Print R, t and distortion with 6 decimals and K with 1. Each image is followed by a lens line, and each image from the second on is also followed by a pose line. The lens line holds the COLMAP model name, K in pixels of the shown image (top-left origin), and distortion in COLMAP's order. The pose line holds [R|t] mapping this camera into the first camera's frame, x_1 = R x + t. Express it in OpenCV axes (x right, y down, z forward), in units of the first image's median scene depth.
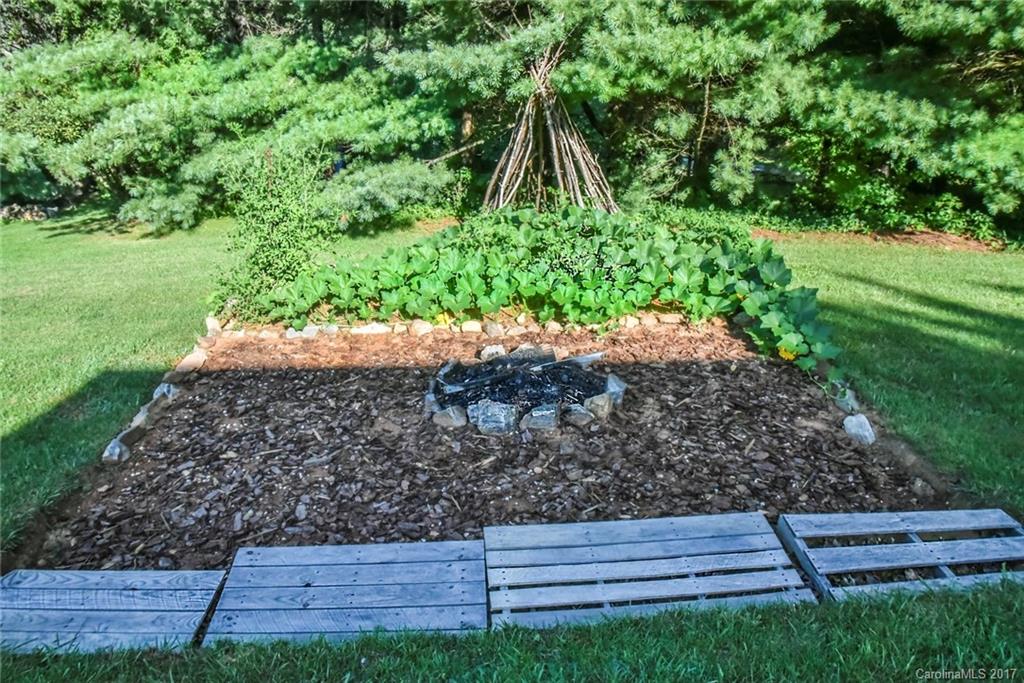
lens RADIAL K [[711.6, 0, 507.2], [0, 711.6, 335.2], [0, 0, 1]] dist [-0.069155, 0.014988]
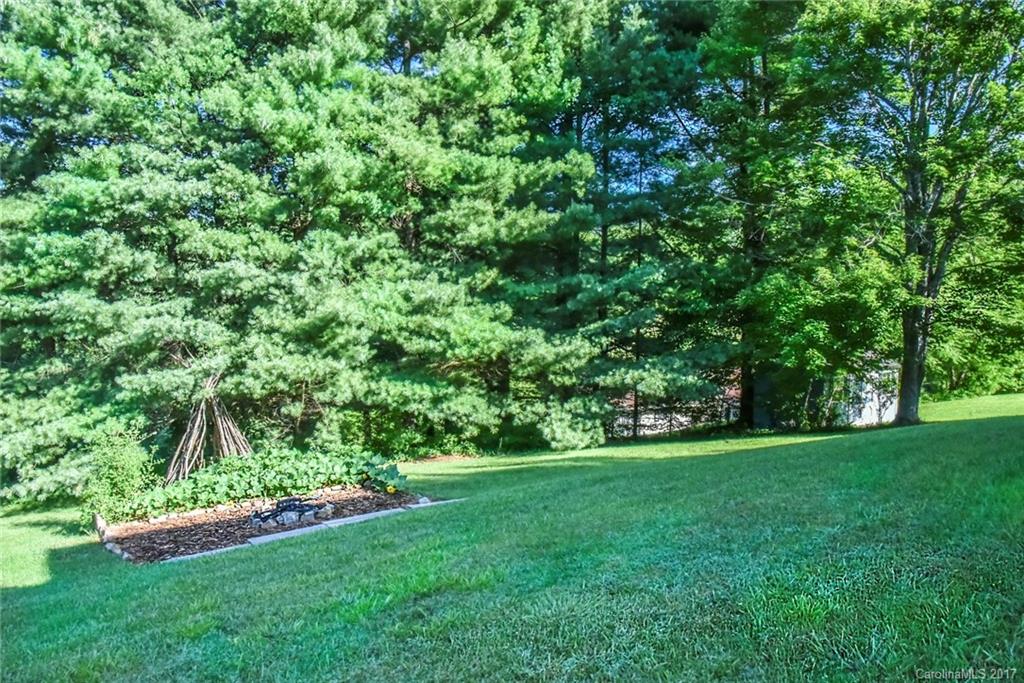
lens RADIAL K [[711.6, 0, 510.4], [0, 711.6, 339.8], [0, 0, 1]] dist [-0.069155, 0.014988]
pose [[0.806504, -0.021415, 0.590840, -0.358481], [0.251042, 0.917186, -0.309432, 0.213868], [-0.535284, 0.397884, 0.745090, -0.633458]]
